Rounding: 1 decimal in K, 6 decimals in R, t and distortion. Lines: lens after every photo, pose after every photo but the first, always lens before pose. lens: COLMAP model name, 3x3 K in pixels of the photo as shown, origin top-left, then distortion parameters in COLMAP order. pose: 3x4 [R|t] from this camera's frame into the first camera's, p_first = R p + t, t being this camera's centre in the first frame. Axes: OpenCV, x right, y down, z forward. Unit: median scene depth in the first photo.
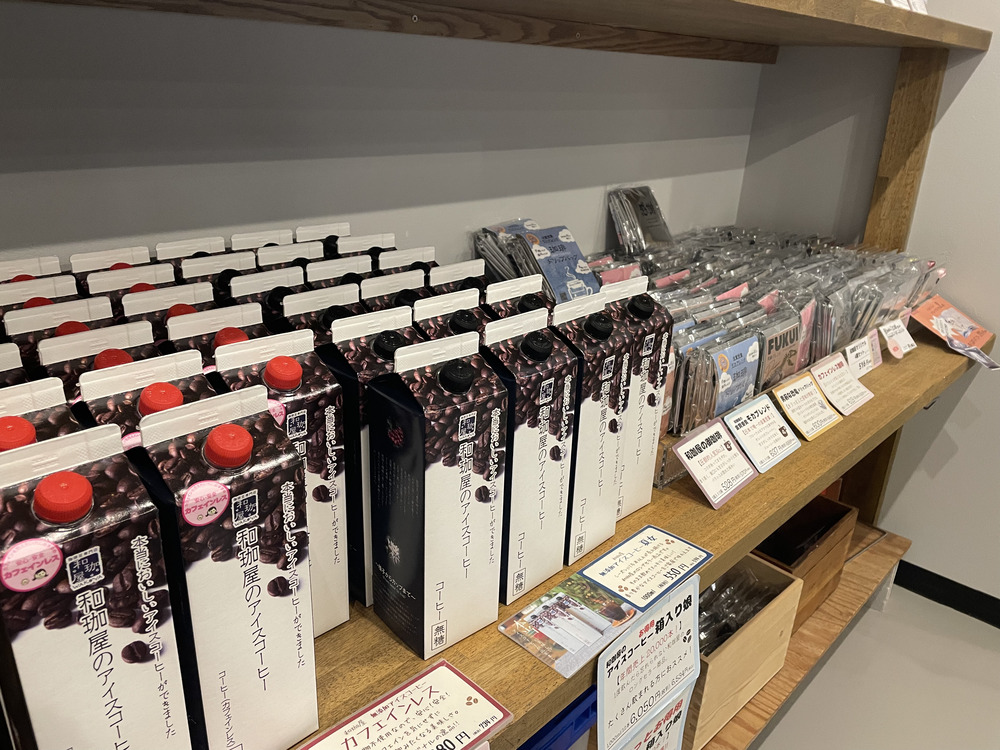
lens RADIAL K [[755.2, 0, 500.0], [0, 755.2, 375.0], [0, 0, 1]] dist [-0.002372, -0.000677]
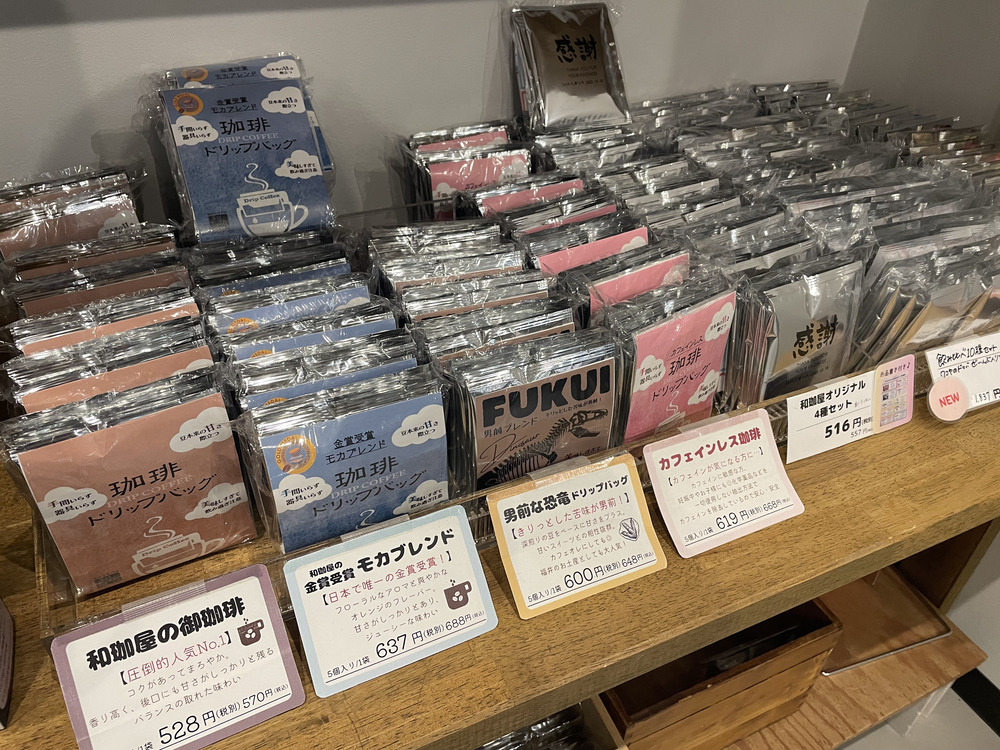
lens RADIAL K [[774.9, 0, 500.0], [0, 774.9, 375.0], [0, 0, 1]] dist [0.014544, 0.002169]
pose [[0.941594, 0.203999, -0.267927, 0.440979], [-0.132075, 0.955595, 0.263430, -0.169718], [0.309770, -0.212657, 0.926725, 0.506273]]
